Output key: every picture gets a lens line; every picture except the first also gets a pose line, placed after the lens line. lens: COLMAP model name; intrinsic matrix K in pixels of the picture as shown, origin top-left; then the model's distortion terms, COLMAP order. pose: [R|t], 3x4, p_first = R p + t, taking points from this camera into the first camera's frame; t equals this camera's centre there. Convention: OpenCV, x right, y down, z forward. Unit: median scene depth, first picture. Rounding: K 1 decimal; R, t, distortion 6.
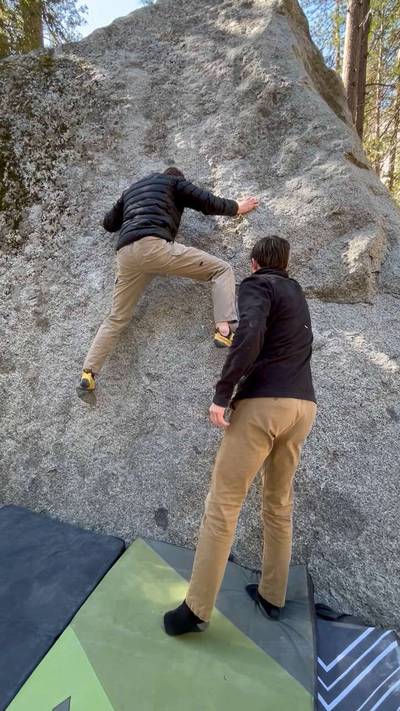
lens RADIAL K [[336.6, 0, 198.9], [0, 336.6, 362.4], [0, 0, 1]] dist [-0.001575, 0.000367]
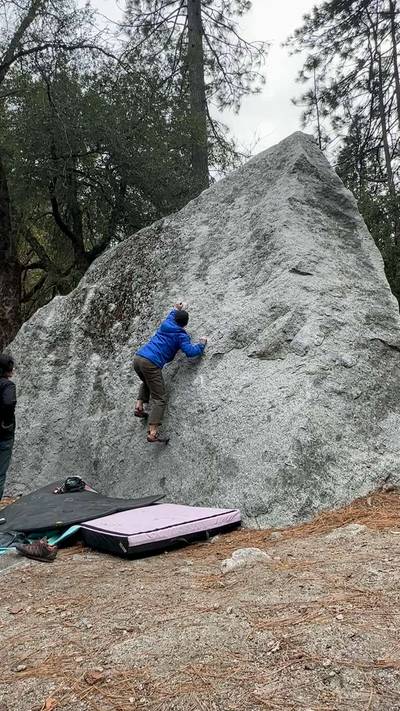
lens RADIAL K [[487.6, 0, 198.7], [0, 487.6, 368.3], [0, 0, 1]] dist [0.009056, 0.000786]
pose [[0.876079, -0.045919, -0.479975, 1.003738], [-0.068470, 0.973519, -0.218110, 0.323982], [0.477281, 0.223946, 0.849736, -0.936863]]
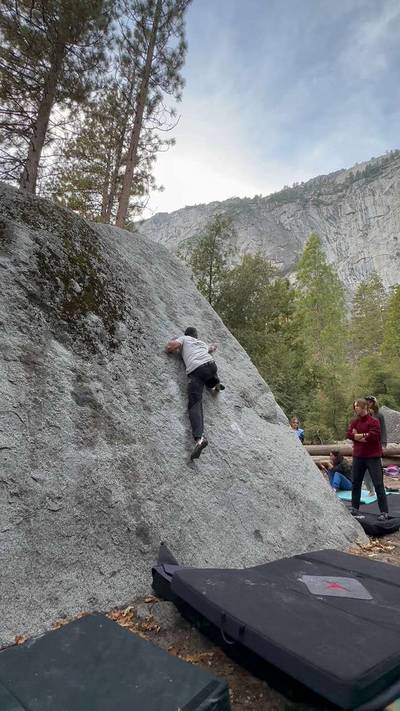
lens RADIAL K [[348.2, 0, 201.7], [0, 348.2, 358.0], [0, 0, 1]] dist [-0.001898, 0.000044]
pose [[0.554307, 0.293305, 0.778920, -1.384660], [0.096032, 0.907062, -0.409897, 0.263266], [-0.826754, 0.302010, 0.474625, 0.128983]]
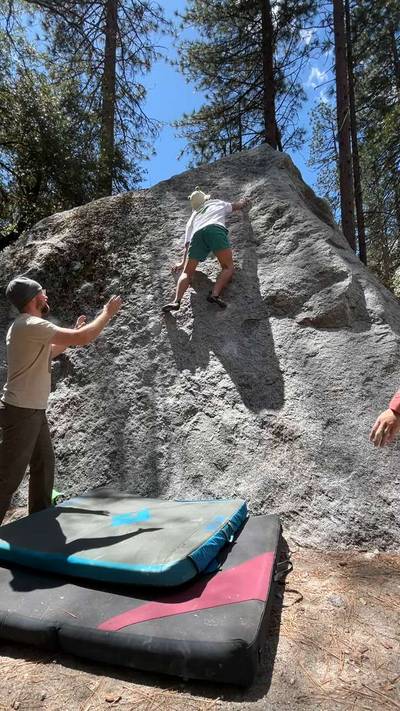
lens RADIAL K [[338.2, 0, 200.0], [0, 338.2, 355.5], [0, 0, 1]] dist [0.003069, -0.000175]
pose [[0.997036, 0.004451, -0.076807, -0.005297], [-0.027680, 0.952225, -0.304139, 0.300918], [0.071784, 0.305364, 0.949526, -0.274010]]
